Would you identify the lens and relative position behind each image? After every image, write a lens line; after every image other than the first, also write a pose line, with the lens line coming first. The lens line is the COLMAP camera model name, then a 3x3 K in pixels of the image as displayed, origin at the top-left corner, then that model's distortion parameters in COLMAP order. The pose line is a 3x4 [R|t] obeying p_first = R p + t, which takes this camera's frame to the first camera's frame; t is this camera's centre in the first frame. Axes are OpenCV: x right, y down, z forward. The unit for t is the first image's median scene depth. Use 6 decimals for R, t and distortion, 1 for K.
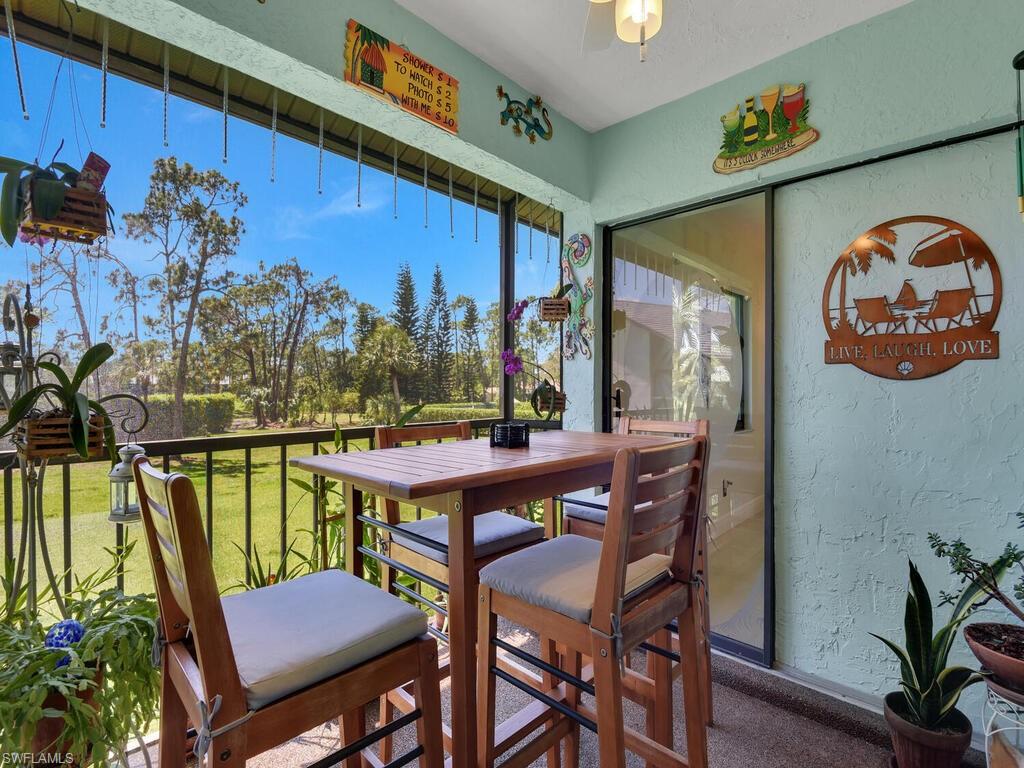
lens RADIAL K [[487.1, 0, 512.0], [0, 487.1, 384.0], [0, 0, 1]] dist [-0.028944, -0.000290]
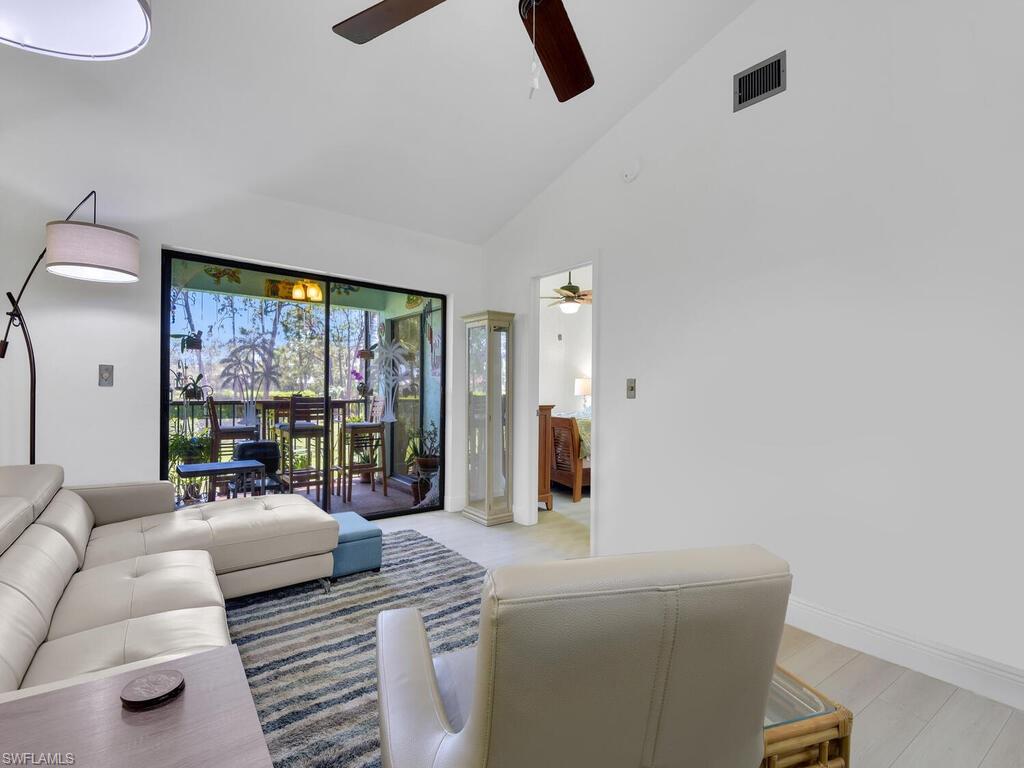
lens RADIAL K [[470.3, 0, 512.0], [0, 470.3, 384.0], [0, 0, 1]] dist [-0.026845, -0.000167]
pose [[0.991418, 0.008021, -0.130484, 0.076724], [-0.008349, 0.999963, -0.001968, -0.000202], [0.130464, 0.003040, 0.991448, -0.086978]]
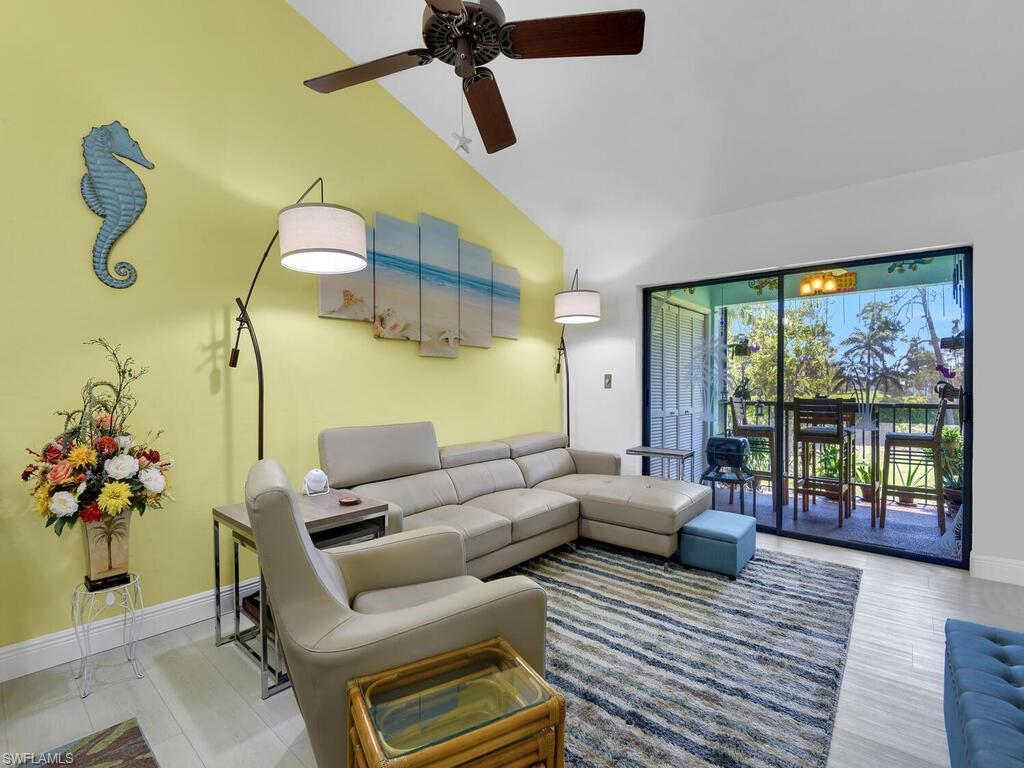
lens RADIAL K [[470.3, 0, 512.0], [0, 470.3, 384.0], [0, 0, 1]] dist [-0.026845, -0.000167]
pose [[0.057518, -0.011047, -0.998283, 0.115609], [0.005688, 0.999926, -0.010737, 0.000628], [0.998328, -0.005060, 0.057577, -0.052402]]
